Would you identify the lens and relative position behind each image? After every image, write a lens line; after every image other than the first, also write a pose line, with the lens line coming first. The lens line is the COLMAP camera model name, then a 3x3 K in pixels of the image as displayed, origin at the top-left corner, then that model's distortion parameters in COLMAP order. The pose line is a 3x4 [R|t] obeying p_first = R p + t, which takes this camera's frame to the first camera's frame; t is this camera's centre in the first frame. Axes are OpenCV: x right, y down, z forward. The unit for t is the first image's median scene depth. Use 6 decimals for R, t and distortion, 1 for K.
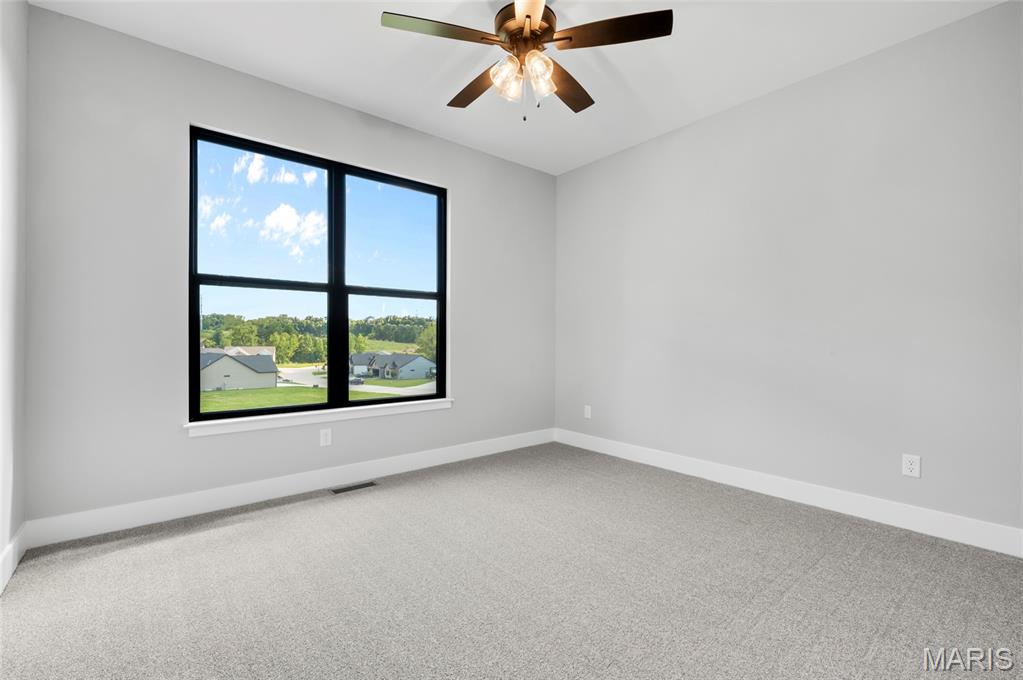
lens RADIAL K [[447.0, 0, 510.7], [0, 447.0, 341.2], [0, 0, 1]] dist [-0.003804, -0.000415]
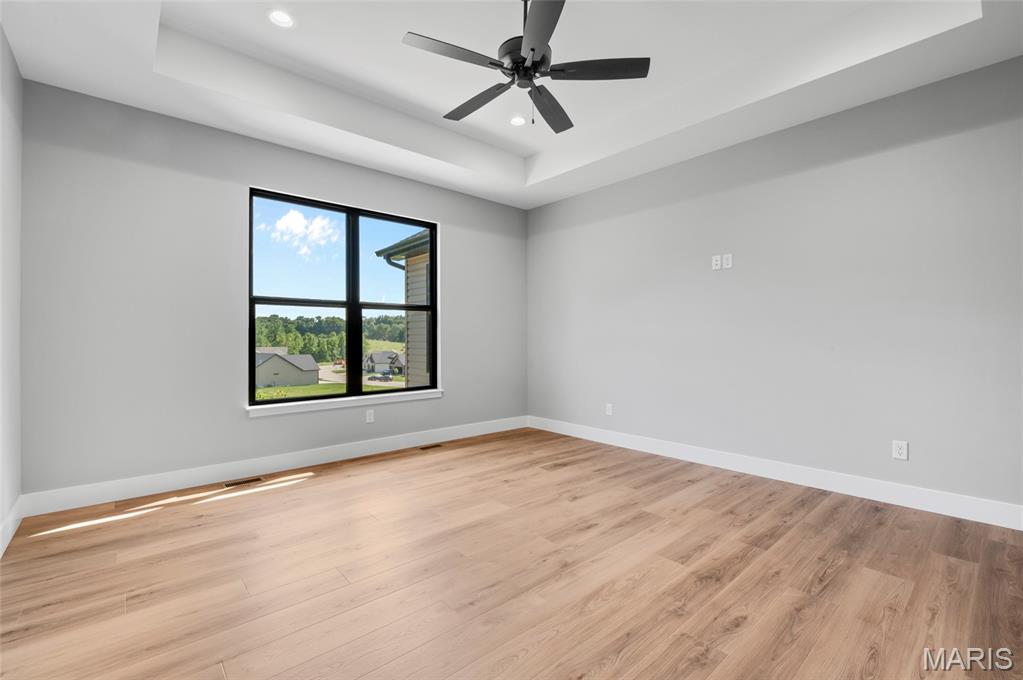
lens RADIAL K [[447.0, 0, 513.2], [0, 447.0, 341.4], [0, 0, 1]] dist [-0.003804, -0.000415]
pose [[0.999723, -0.001964, 0.023471, 0.045090], [0.001838, 0.999984, 0.005359, -0.016793], [-0.023481, -0.005314, 0.999710, -0.305017]]
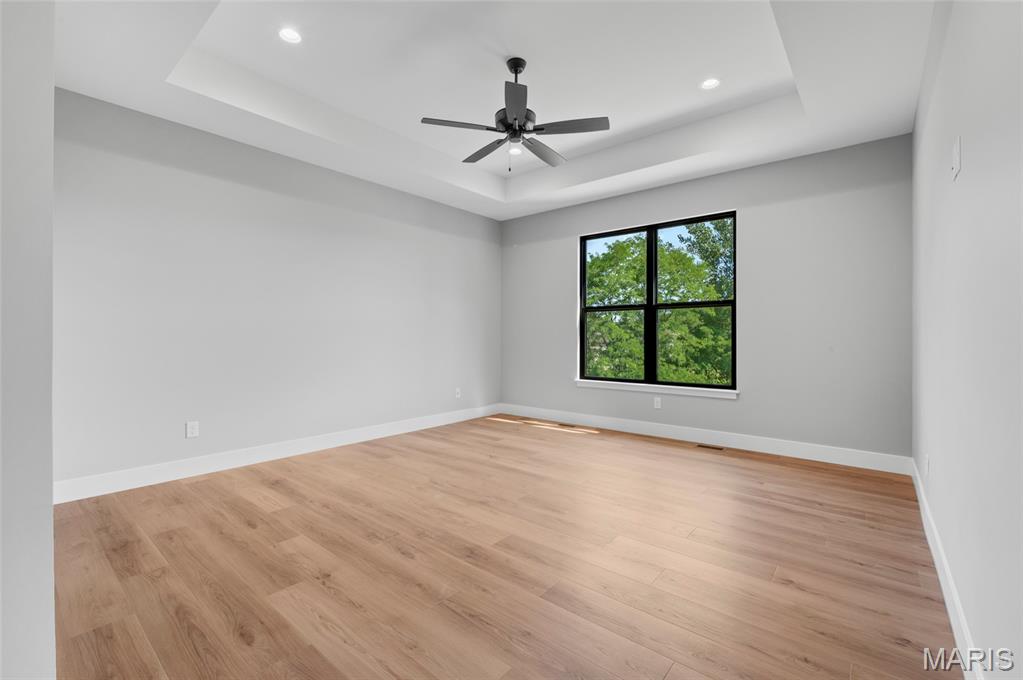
lens RADIAL K [[447.0, 0, 506.7], [0, 447.0, 338.1], [0, 0, 1]] dist [-0.003804, -0.000415]
pose [[0.147936, 0.001440, -0.988996, 1.040883], [-0.003387, 0.999994, 0.000949, -0.008563], [0.988991, 0.003209, 0.147940, 0.279932]]
